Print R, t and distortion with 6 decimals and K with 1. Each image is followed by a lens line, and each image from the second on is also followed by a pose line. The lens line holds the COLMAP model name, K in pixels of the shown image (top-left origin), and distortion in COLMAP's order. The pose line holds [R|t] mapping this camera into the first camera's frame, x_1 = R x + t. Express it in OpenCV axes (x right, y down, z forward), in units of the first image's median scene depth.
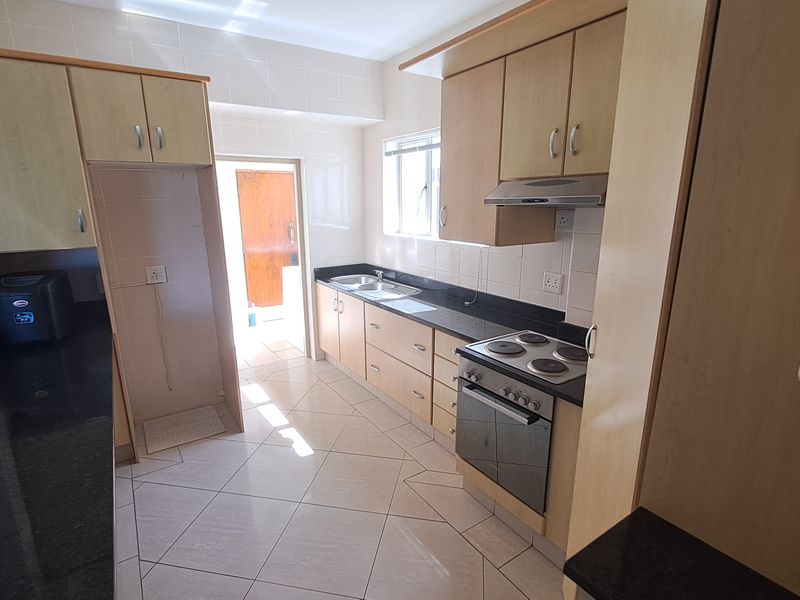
lens RADIAL K [[416.7, 0, 399.8], [0, 416.7, 301.3], [0, 0, 1]] dist [-0.001900, 0.001821]
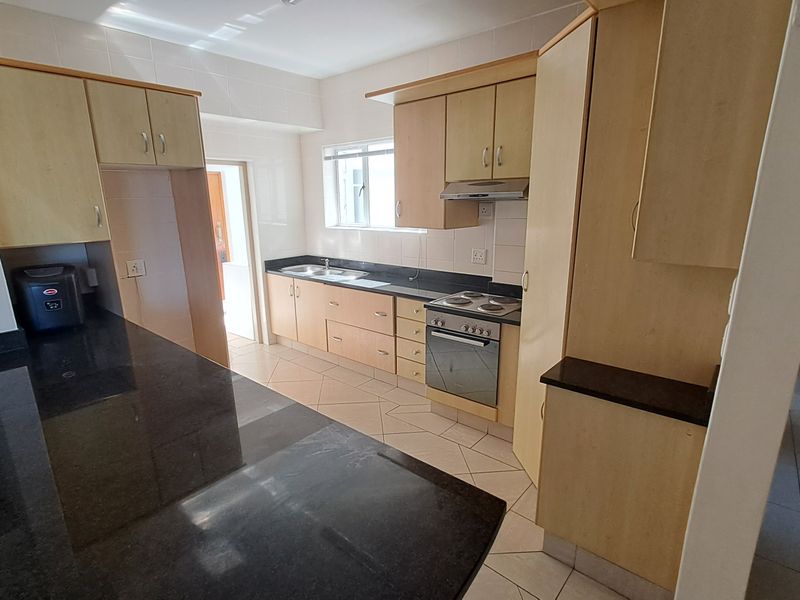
lens RADIAL K [[416.7, 0, 398.6], [0, 416.7, 301.5], [0, 0, 1]] dist [-0.001900, 0.001821]
pose [[0.959874, -0.073149, 0.270722, -0.278610], [0.073397, 0.997260, 0.009219, 0.074385], [-0.270655, 0.011021, 0.962613, -0.261419]]
